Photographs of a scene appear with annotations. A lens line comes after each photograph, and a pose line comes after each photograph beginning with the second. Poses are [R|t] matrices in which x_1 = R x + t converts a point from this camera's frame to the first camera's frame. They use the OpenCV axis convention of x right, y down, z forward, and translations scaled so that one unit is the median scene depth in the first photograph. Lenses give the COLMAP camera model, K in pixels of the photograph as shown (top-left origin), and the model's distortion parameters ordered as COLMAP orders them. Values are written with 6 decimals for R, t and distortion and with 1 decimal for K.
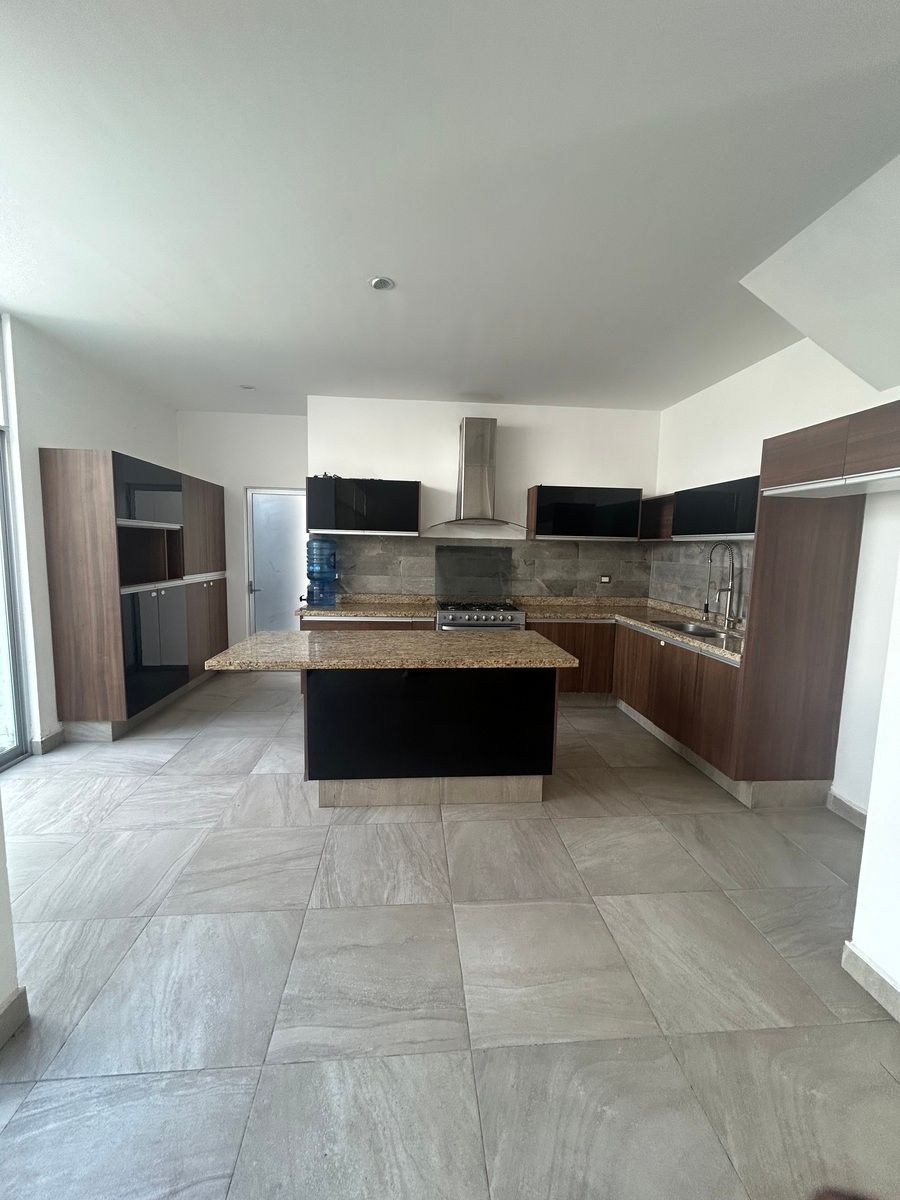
lens RADIAL K [[487.1, 0, 450.0], [0, 487.1, 600.0], [0, 0, 1]] dist [0.000578, 0.000075]
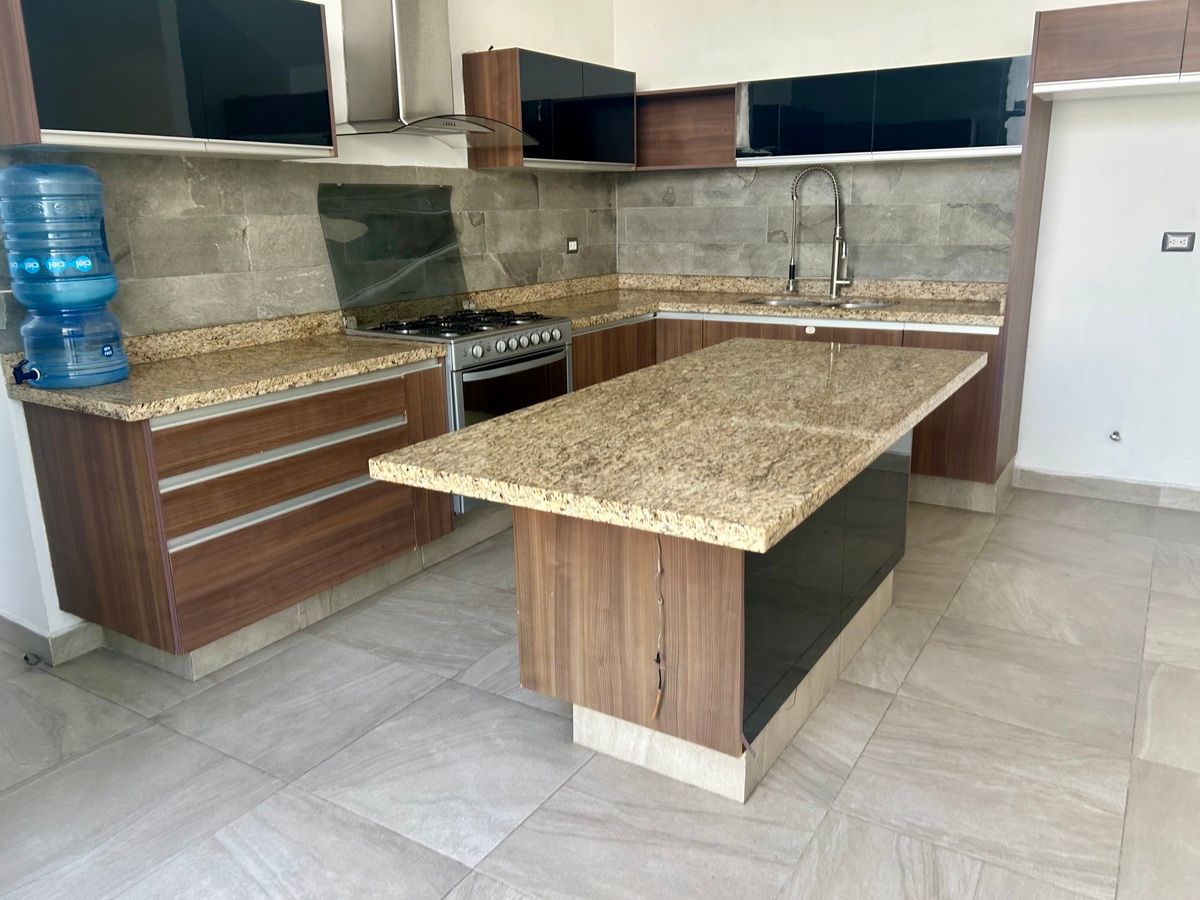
lens RADIAL K [[912.7, 0, 600.0], [0, 912.7, 450.0], [0, 0, 1]] dist [0.023611, -0.003417]
pose [[0.593770, -0.237886, 0.768666, -0.533874], [0.117640, 0.970698, 0.209538, -0.033211], [-0.795989, -0.033991, 0.604356, 0.379703]]
